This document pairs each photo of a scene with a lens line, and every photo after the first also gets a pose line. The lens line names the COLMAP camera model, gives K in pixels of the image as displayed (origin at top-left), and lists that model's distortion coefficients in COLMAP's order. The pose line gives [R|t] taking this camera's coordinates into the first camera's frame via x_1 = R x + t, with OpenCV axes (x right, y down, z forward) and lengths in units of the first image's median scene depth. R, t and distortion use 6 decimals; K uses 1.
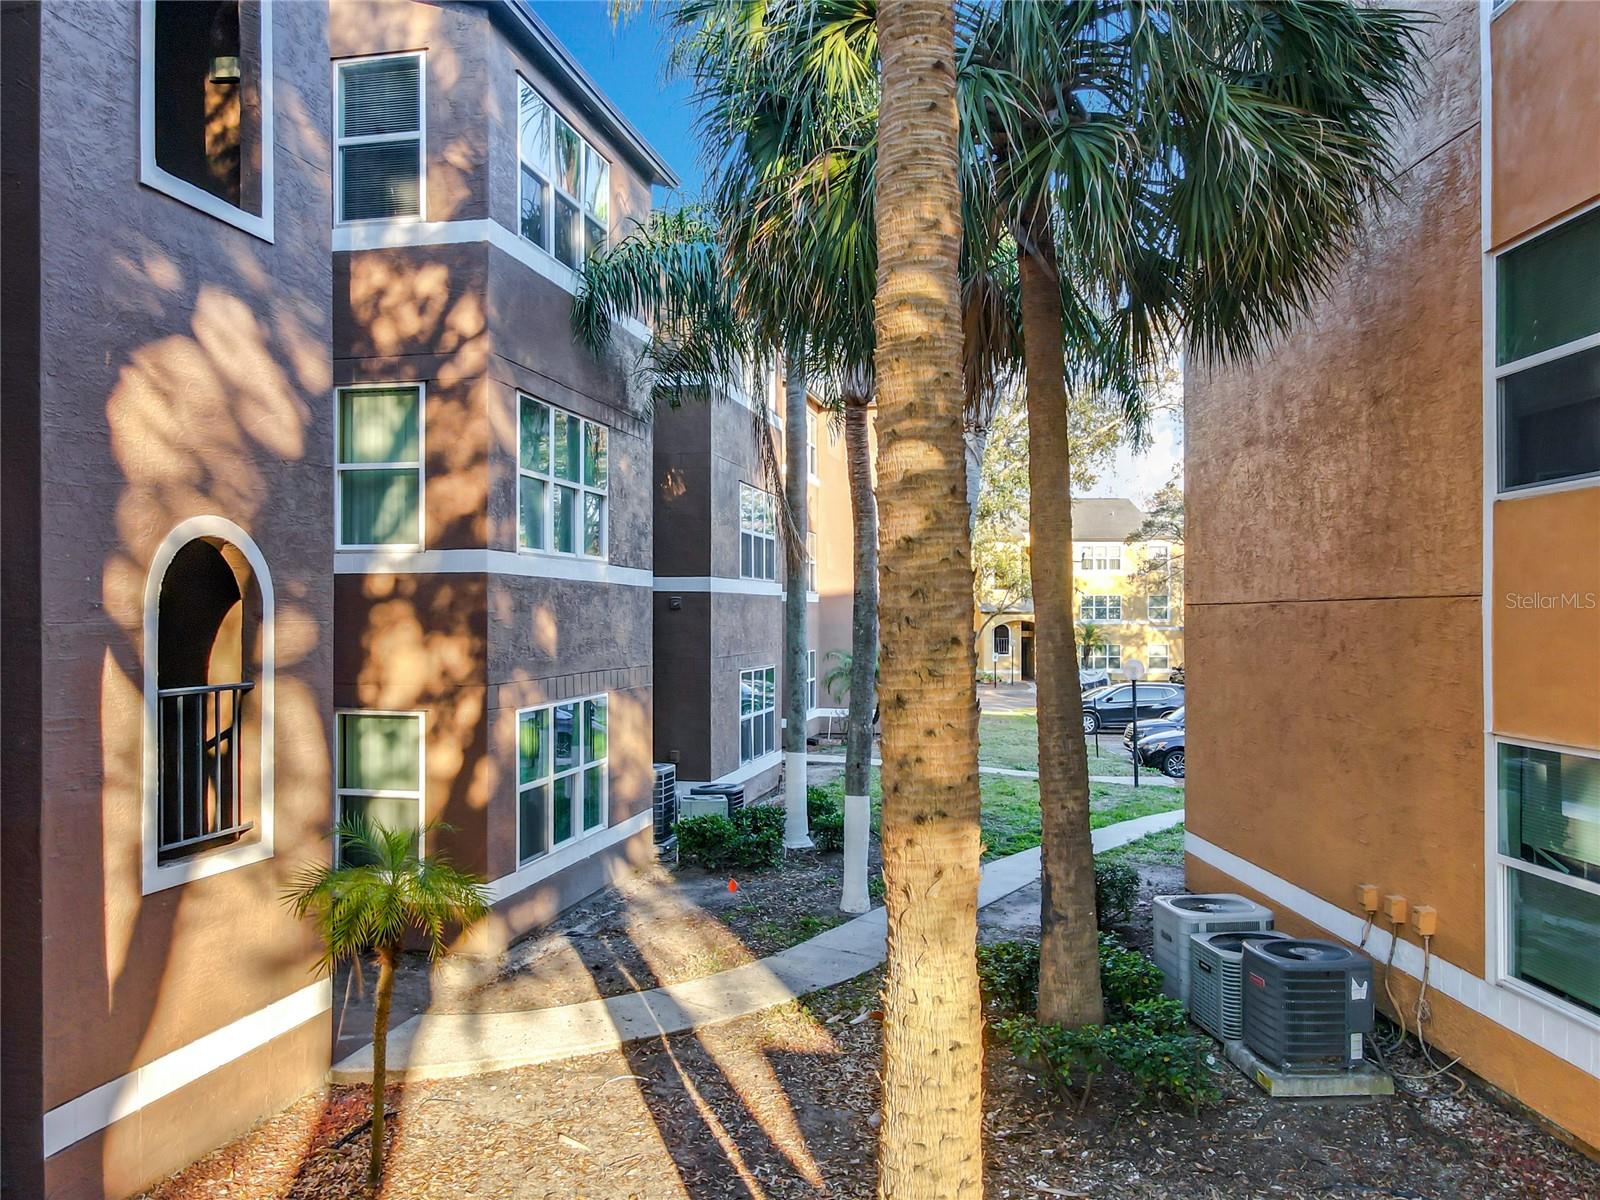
lens RADIAL K [[1283.1, 0, 766.2], [0, 1283.1, 608.7], [0, 0, 1]] dist [0.005230, 0.003024]
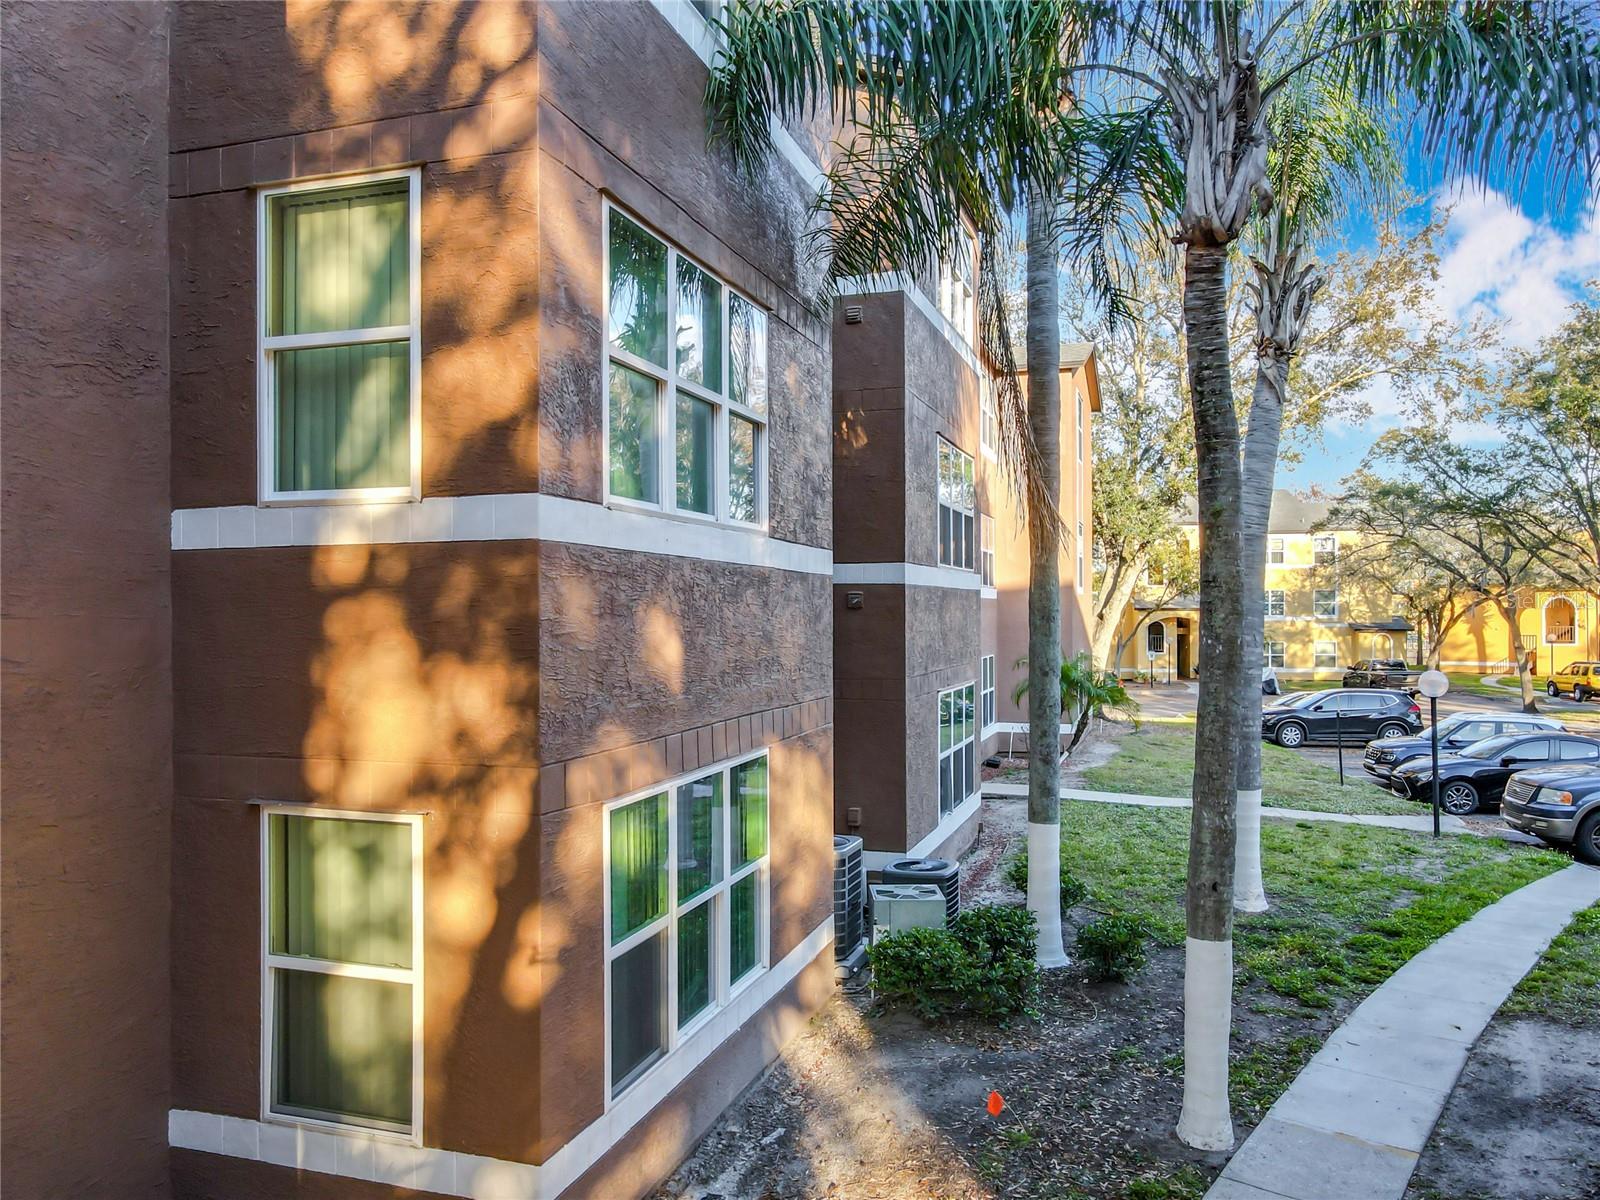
lens RADIAL K [[1197.3, 0, 761.0], [0, 1197.3, 584.5], [0, 0, 1]] dist [0.023326, -0.002476]
pose [[0.993842, -0.006096, -0.110636, -0.068703], [0.004125, 0.999829, -0.018031, -0.001449], [0.110727, 0.017463, 0.993697, 0.467780]]
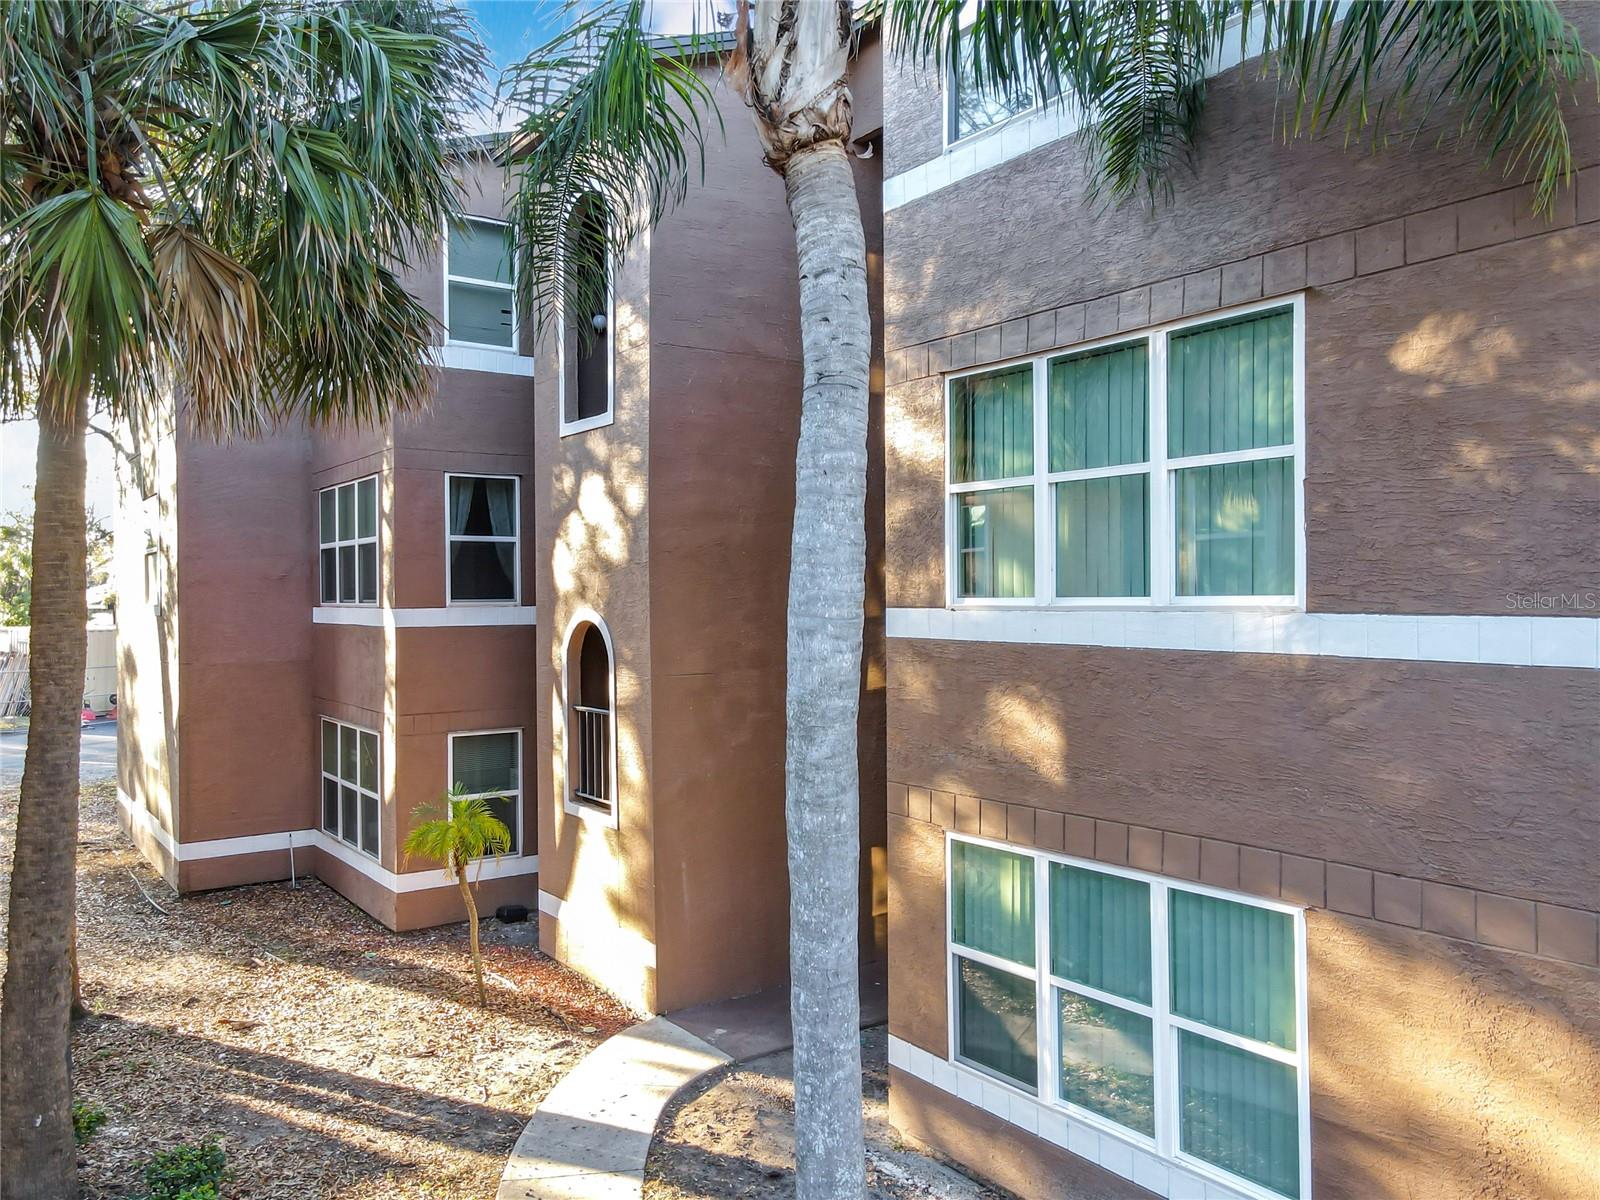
lens RADIAL K [[1160.3, 0, 694.3], [0, 1160.3, 604.0], [0, 0, 1]] dist [0.020276, 0.006896]
pose [[-0.692359, 0.006363, -0.721525, 0.324476], [0.011606, 0.999930, -0.002319, -0.041931], [0.721460, -0.009980, -0.692385, 1.217797]]
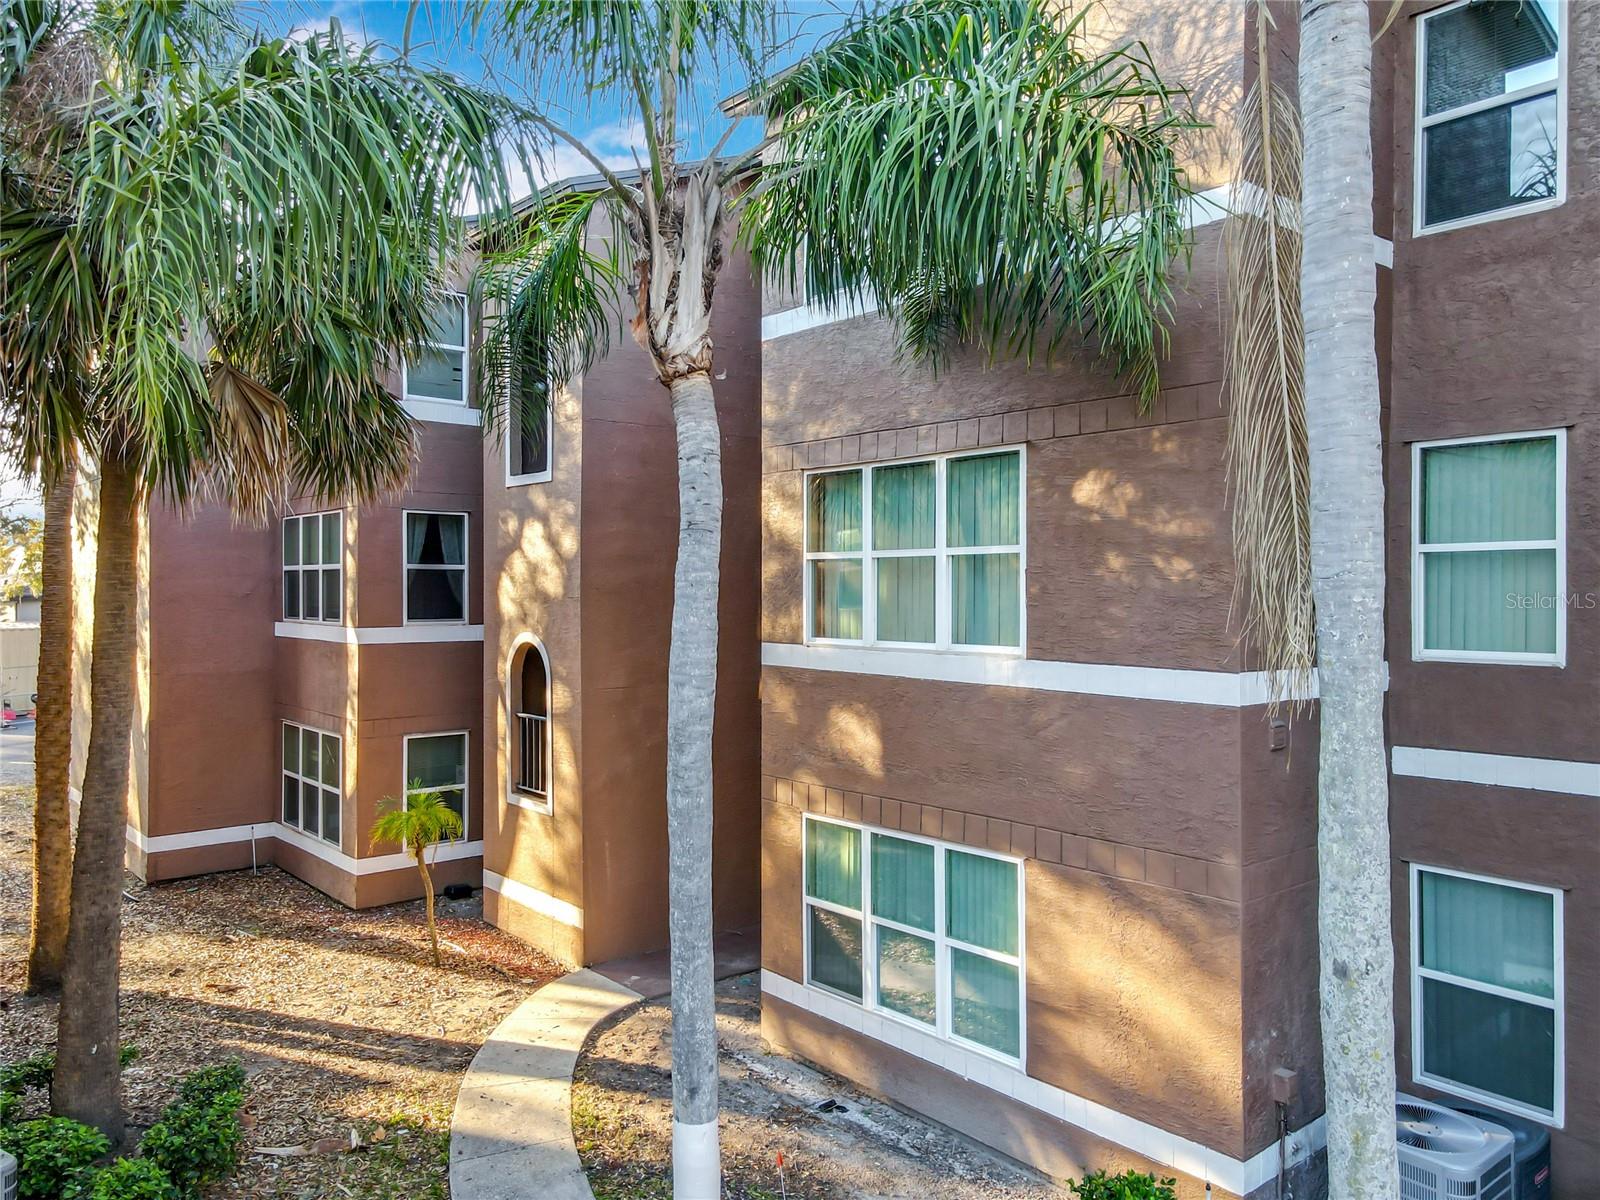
lens RADIAL K [[1150.5, 0, 730.8], [0, 1150.5, 578.0], [0, 0, 1]] dist [0.039181, 0.004468]
pose [[-0.623215, -0.009112, -0.781998, 0.450474], [0.006632, 0.999835, -0.016935, -0.071275], [0.782023, -0.015741, -0.623051, 1.347685]]
